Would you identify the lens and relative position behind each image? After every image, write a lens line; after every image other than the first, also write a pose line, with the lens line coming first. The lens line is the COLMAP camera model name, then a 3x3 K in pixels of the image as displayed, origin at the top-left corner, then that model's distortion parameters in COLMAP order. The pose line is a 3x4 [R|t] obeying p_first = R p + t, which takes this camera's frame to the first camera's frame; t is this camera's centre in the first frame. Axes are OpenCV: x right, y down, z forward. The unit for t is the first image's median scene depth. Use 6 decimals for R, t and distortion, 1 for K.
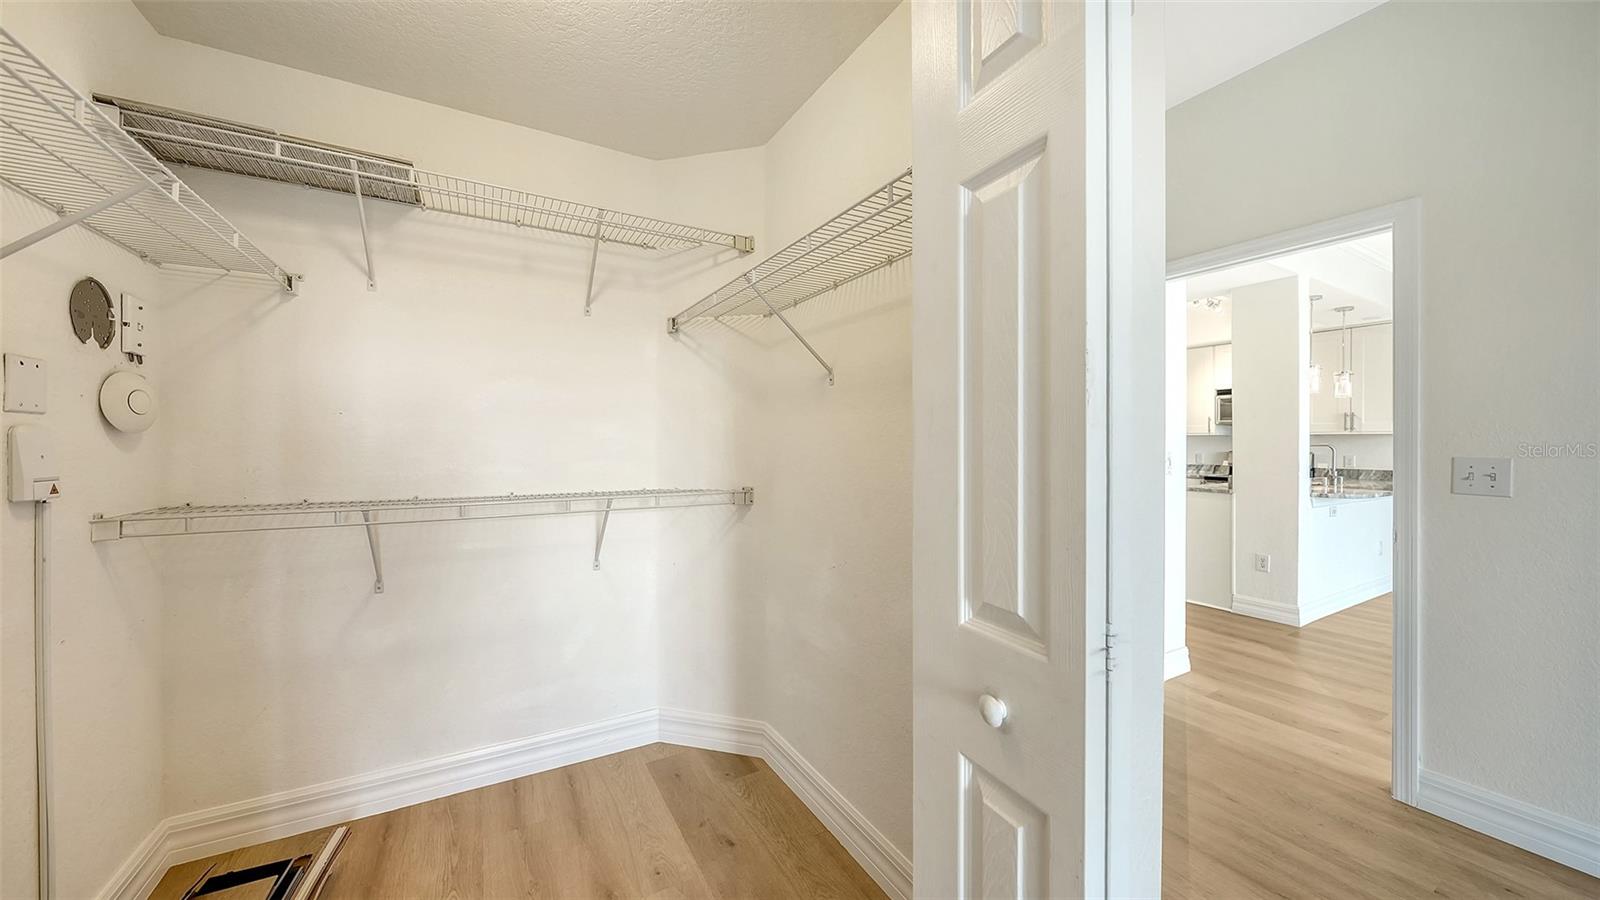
lens RADIAL K [[563.4, 0, 802.0], [0, 563.4, 443.7], [0, 0, 1]] dist [-0.001876, -0.000281]
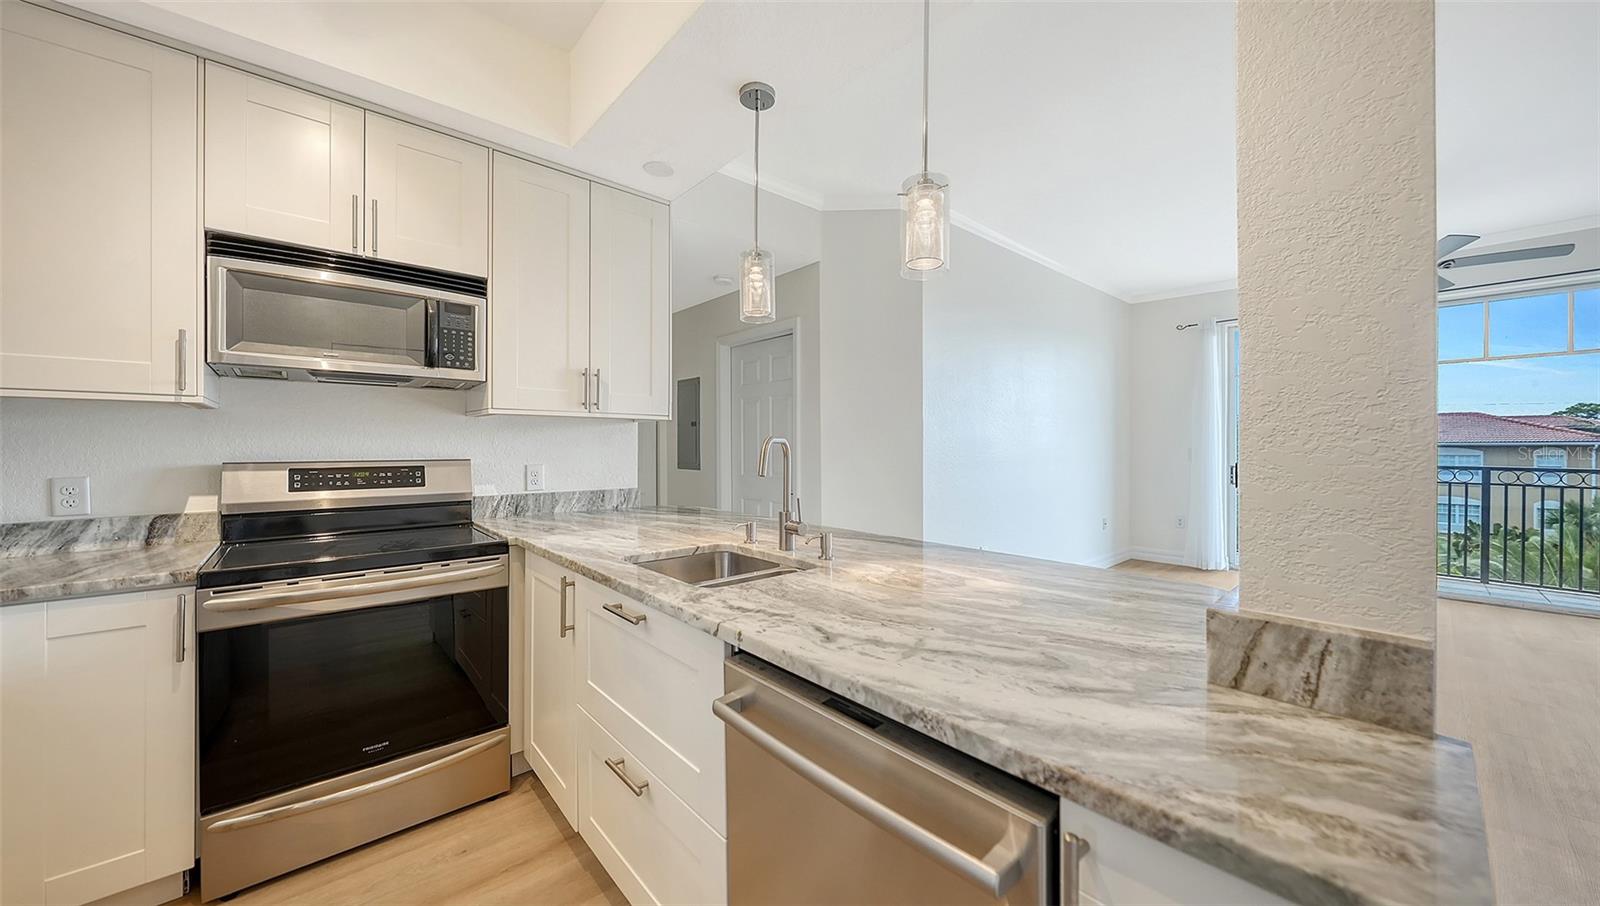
lens RADIAL K [[560.5, 0, 804.5], [0, 560.5, 436.5], [0, 0, 1]] dist [-0.004644, -0.000073]
pose [[-0.202184, 0.010061, 0.979296, 0.501525], [0.001322, 0.999949, -0.010001, 0.003254], [-0.979347, -0.000727, -0.202187, 0.920013]]
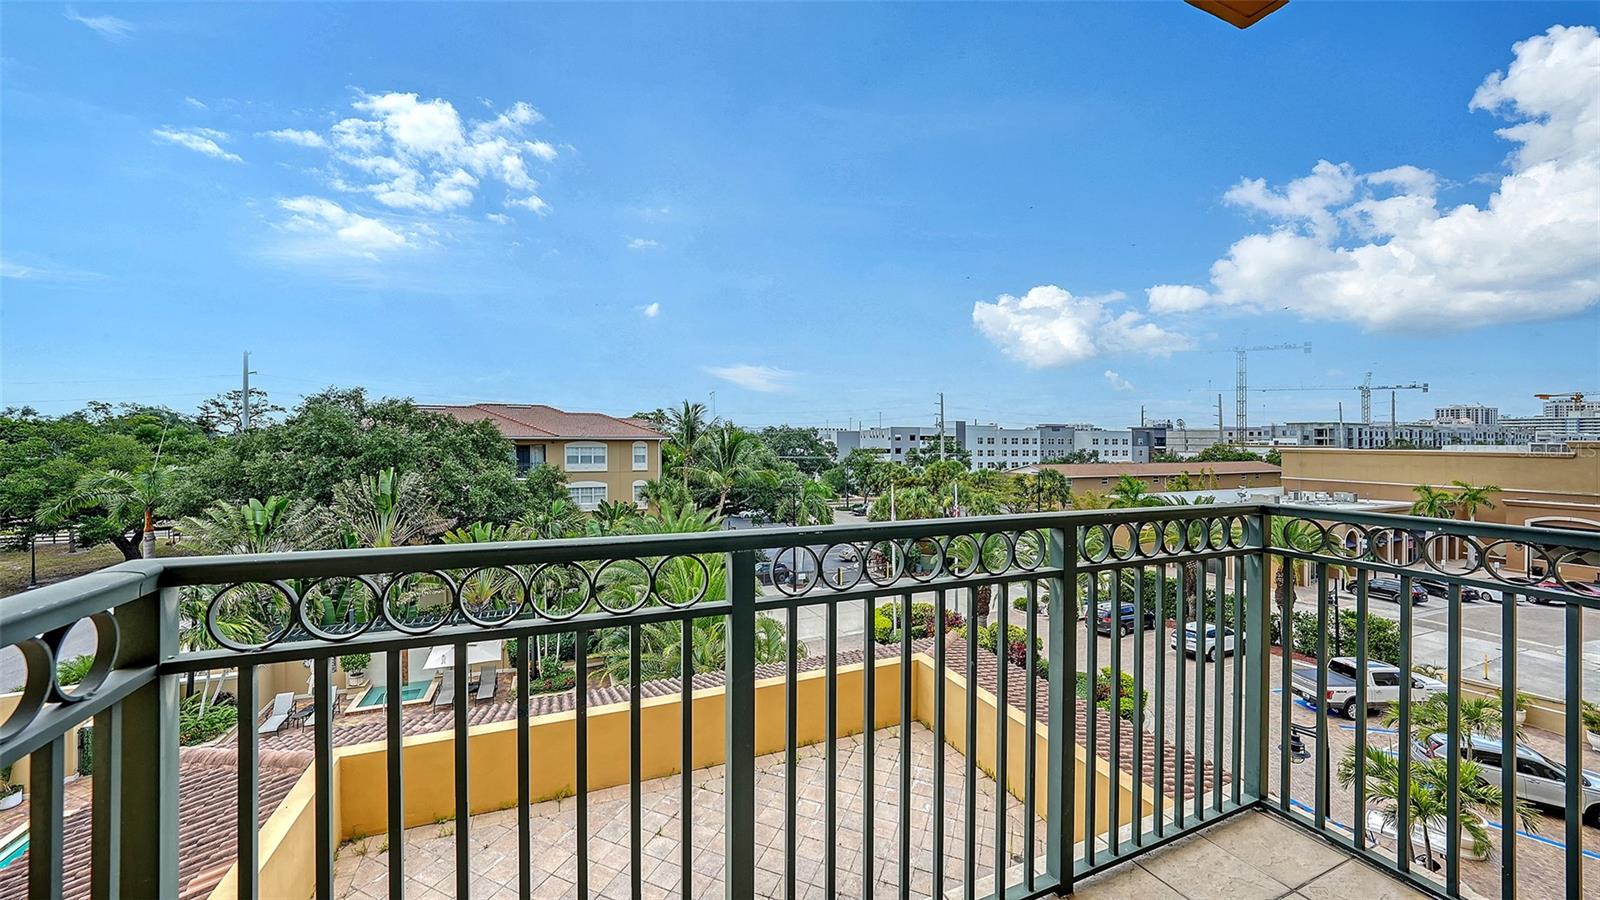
lens RADIAL K [[576.1, 0, 788.6], [0, 576.1, 444.0], [0, 0, 1]] dist [0.000943, 0.000128]
pose [[-0.988916, -0.011719, 0.148014, 1.289848], [-0.010407, 0.999899, 0.009638, 0.007085], [-0.148112, 0.007990, -0.988938, -0.101056]]
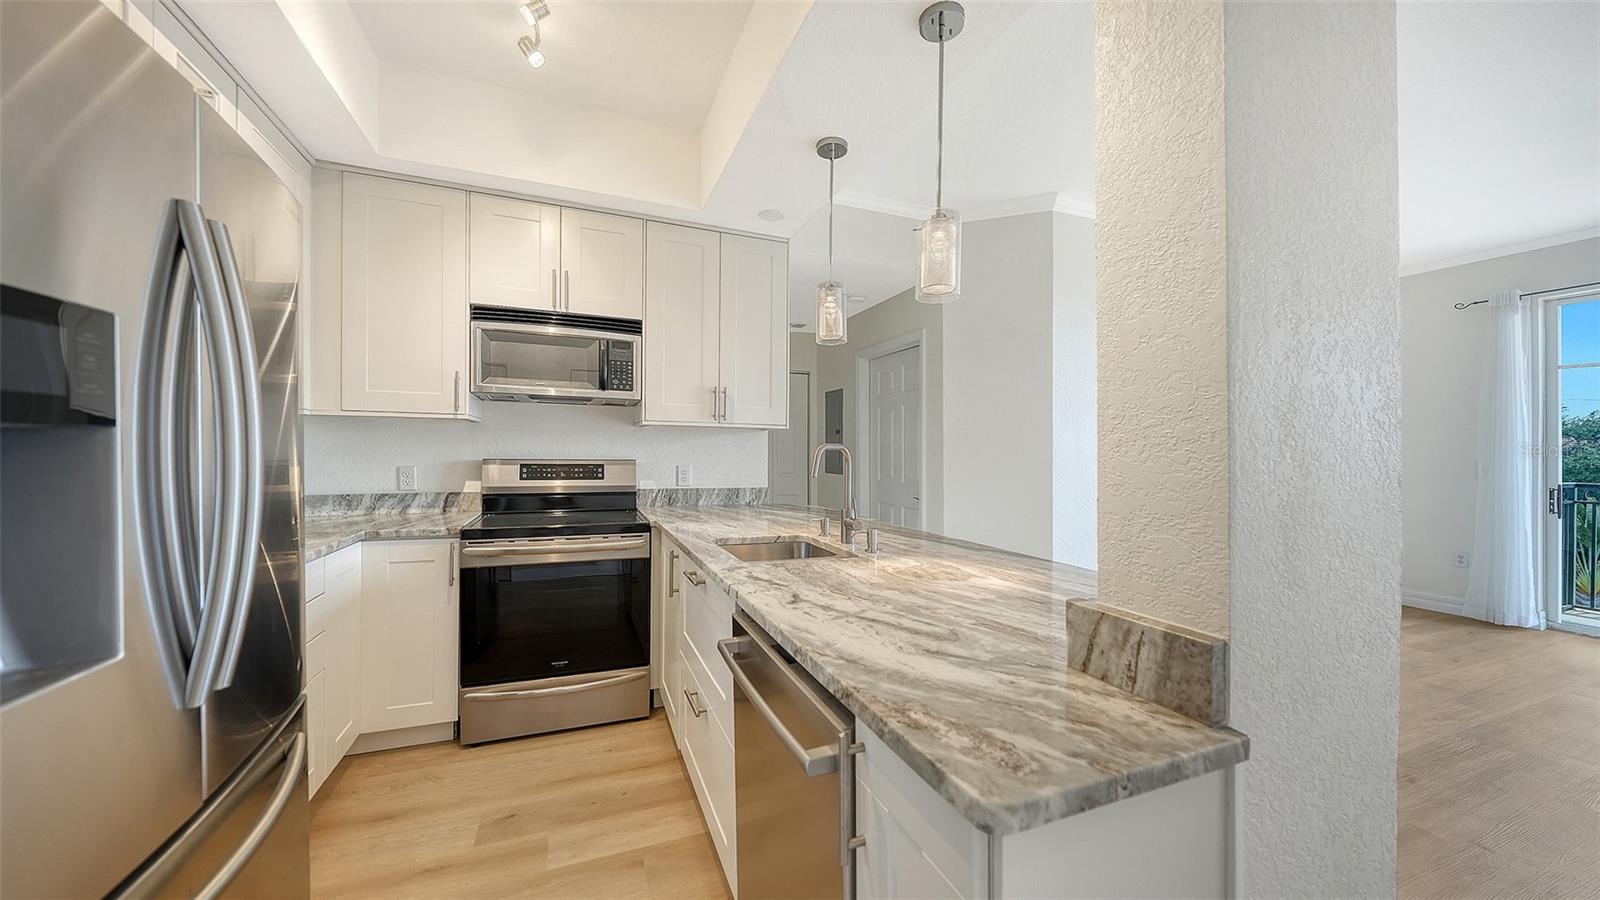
lens RADIAL K [[555.4, 0, 793.0], [0, 555.4, 443.1], [0, 0, 1]] dist [-0.001948, -0.000595]
pose [[0.149890, 0.011020, 0.988641, 0.452821], [-0.009641, 0.999907, -0.009684, 0.003339], [-0.988656, -0.008080, 0.149983, 0.846389]]
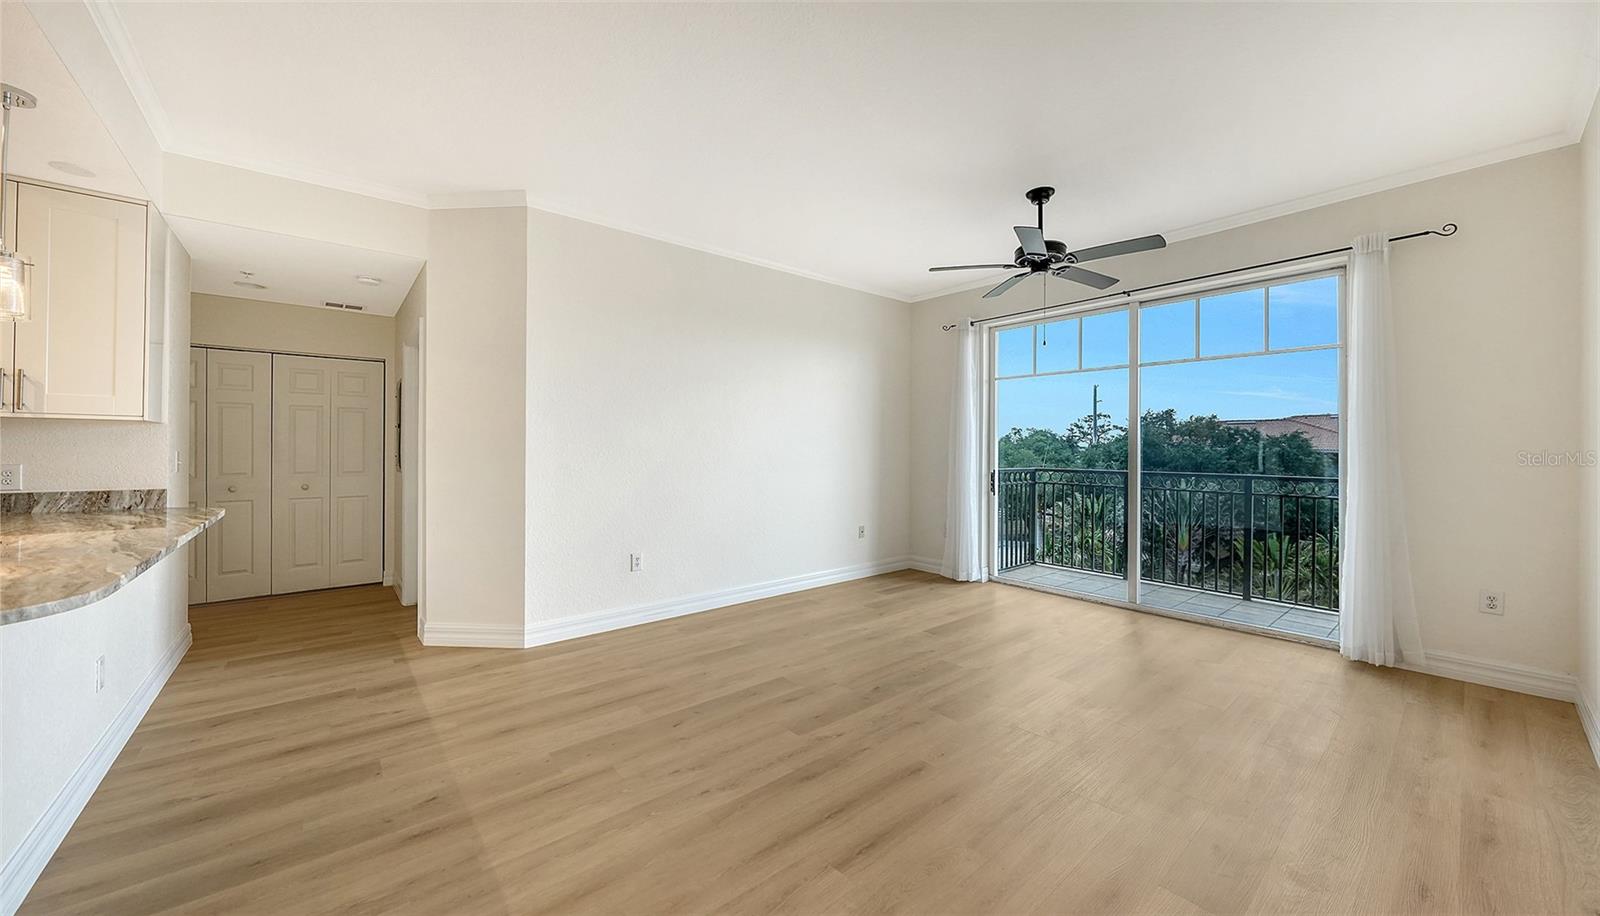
lens RADIAL K [[563.6, 0, 790.4], [0, 563.6, 444.2], [0, 0, 1]] dist [-0.003196, -0.000150]
pose [[-0.166394, 0.002961, 0.986055, 0.430811], [-0.004601, 0.999982, -0.003780, 0.003256], [-0.986049, -0.005166, -0.166377, 0.461421]]
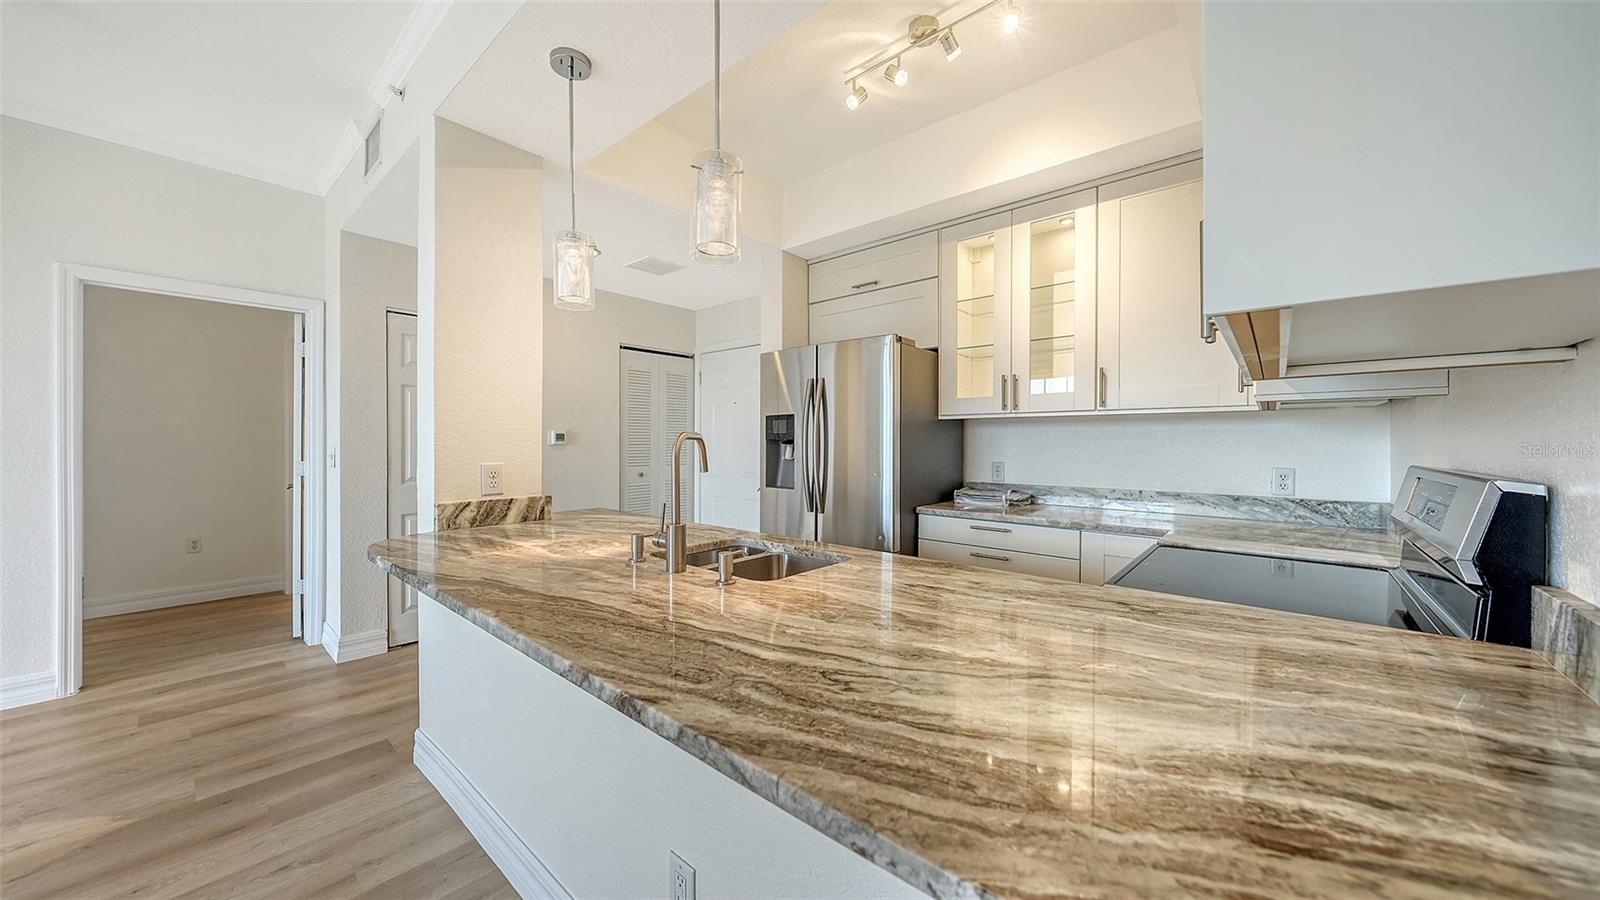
lens RADIAL K [[555.4, 0, 793.0], [0, 555.4, 443.1], [0, 0, 1]] dist [-0.001948, -0.000595]
pose [[0.310516, -0.004095, -0.950559, 1.079161], [-0.000638, 0.999990, -0.004517, 0.006463], [0.950568, 0.002009, 0.310510, 0.837222]]
